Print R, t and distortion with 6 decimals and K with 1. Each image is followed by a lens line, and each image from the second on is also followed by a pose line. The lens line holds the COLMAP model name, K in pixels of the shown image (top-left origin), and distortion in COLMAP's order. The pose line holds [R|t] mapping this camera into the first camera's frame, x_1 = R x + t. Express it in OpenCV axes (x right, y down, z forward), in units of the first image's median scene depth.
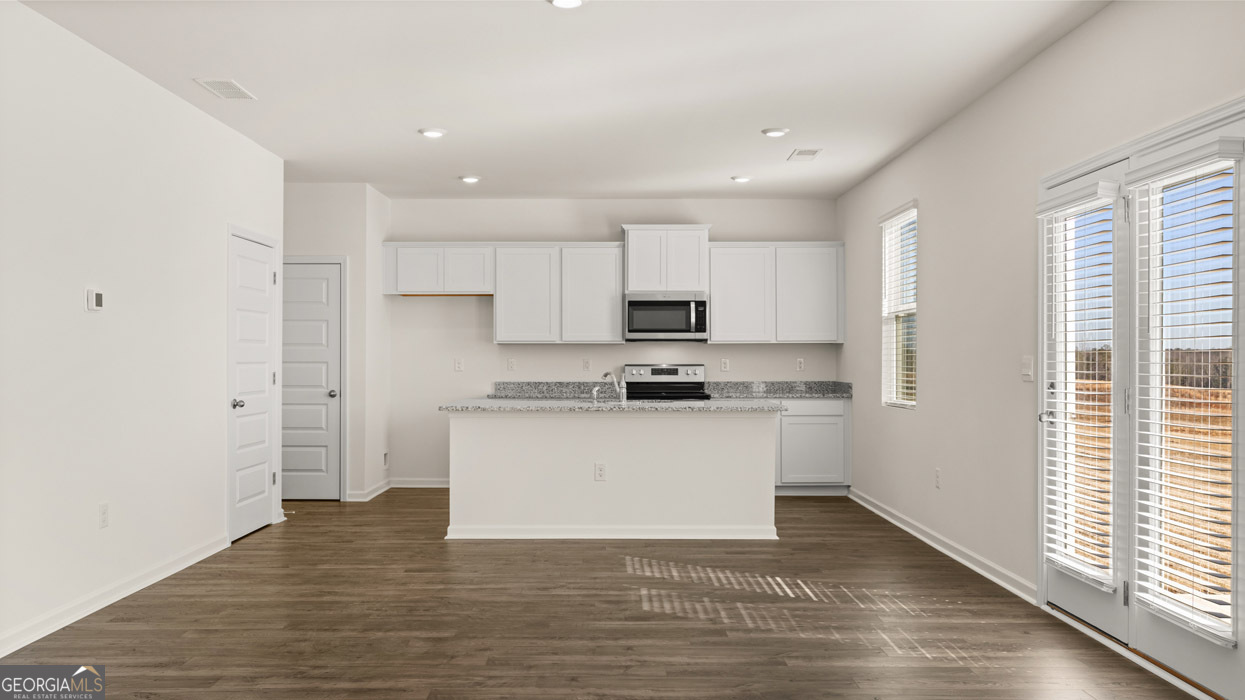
lens RADIAL K [[996.4, 0, 619.9], [0, 996.4, 352.2], [0, 0, 1]] dist [-0.012259, -0.000044]
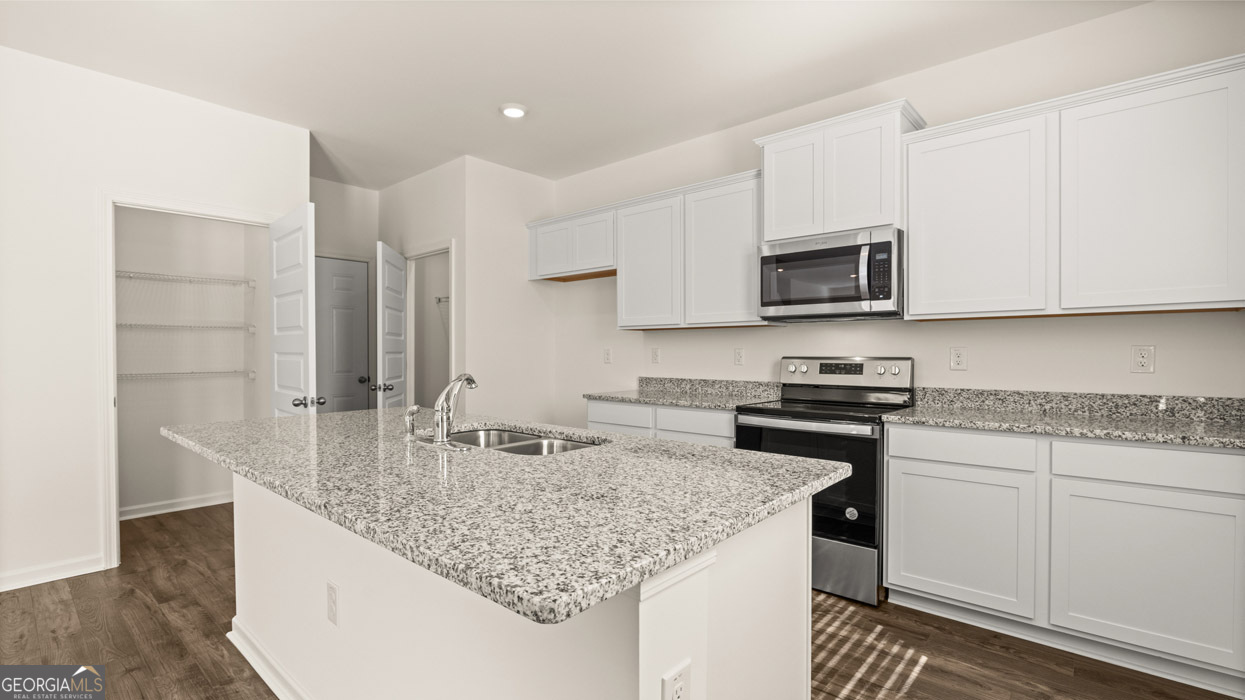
lens RADIAL K [[555.9, 0, 625.4], [0, 555.9, 359.7], [0, 0, 1]] dist [-0.003704, -0.000469]
pose [[0.752621, 0.009754, -0.658381, 0.176533], [0.005450, 0.999764, 0.021042, 0.006138], [0.658431, -0.019425, 0.752390, 0.668800]]
